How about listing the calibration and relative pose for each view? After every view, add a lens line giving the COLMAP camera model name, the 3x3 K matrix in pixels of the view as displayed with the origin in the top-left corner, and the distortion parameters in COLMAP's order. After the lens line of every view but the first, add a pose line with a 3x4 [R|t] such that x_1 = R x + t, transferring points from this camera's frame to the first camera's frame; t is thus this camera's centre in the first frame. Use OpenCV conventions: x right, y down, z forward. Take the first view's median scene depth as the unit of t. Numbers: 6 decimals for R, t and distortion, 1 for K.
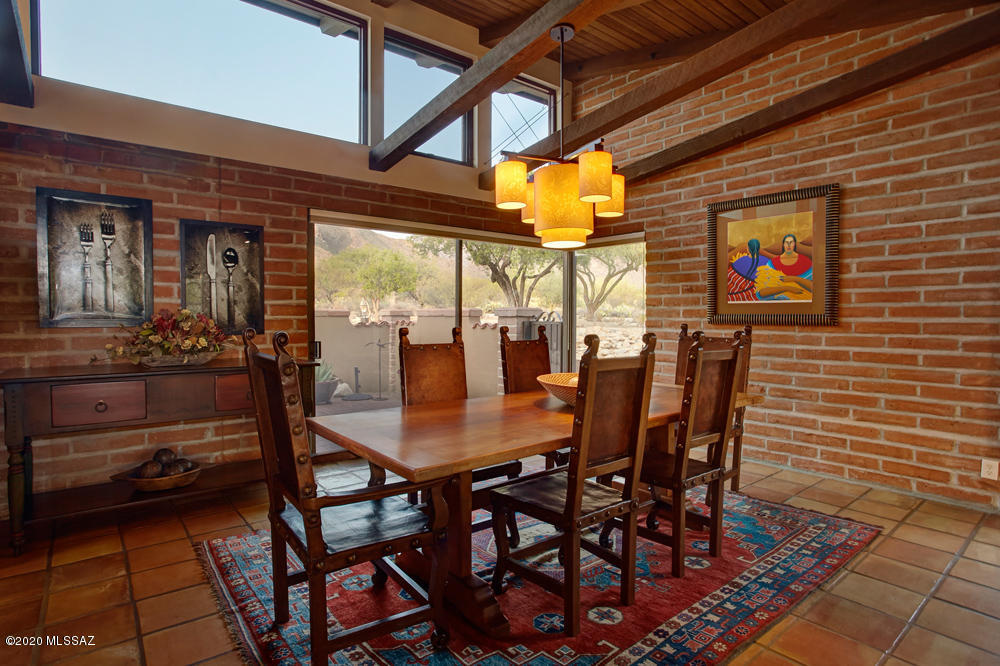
lens RADIAL K [[521.9, 0, 500.0], [0, 521.9, 333.0], [0, 0, 1]] dist [-0.002705, 0.000278]
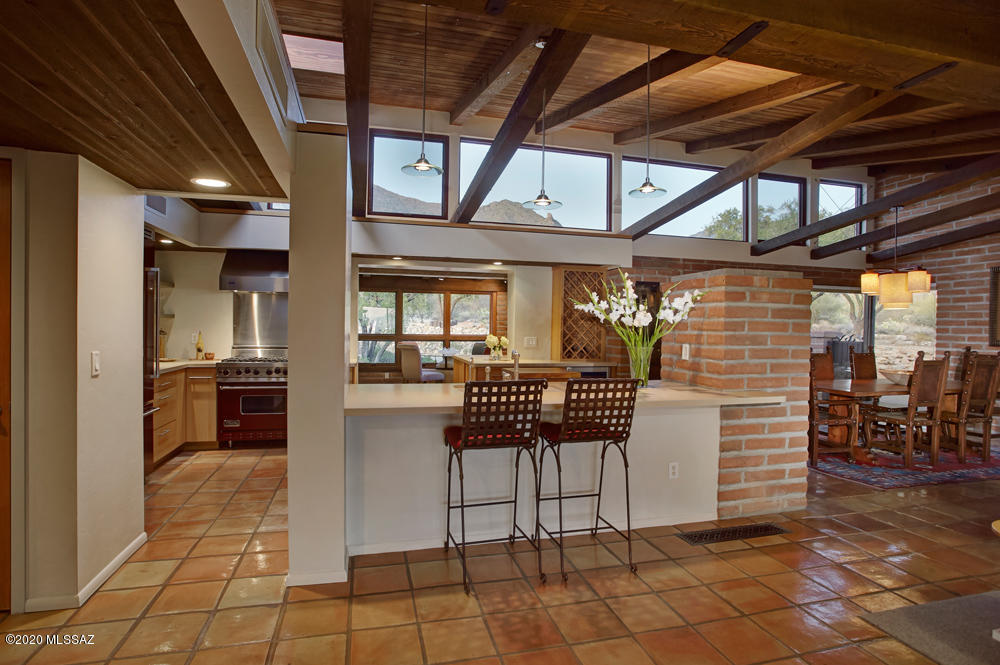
lens RADIAL K [[521.9, 0, 500.0], [0, 521.9, 332.5], [0, 0, 1]] dist [-0.002705, 0.000278]
pose [[0.920339, 0.022812, -0.390456, -0.297553], [-0.030338, 0.999454, -0.013117, 0.003923], [0.389943, 0.023918, 0.920528, -0.887825]]
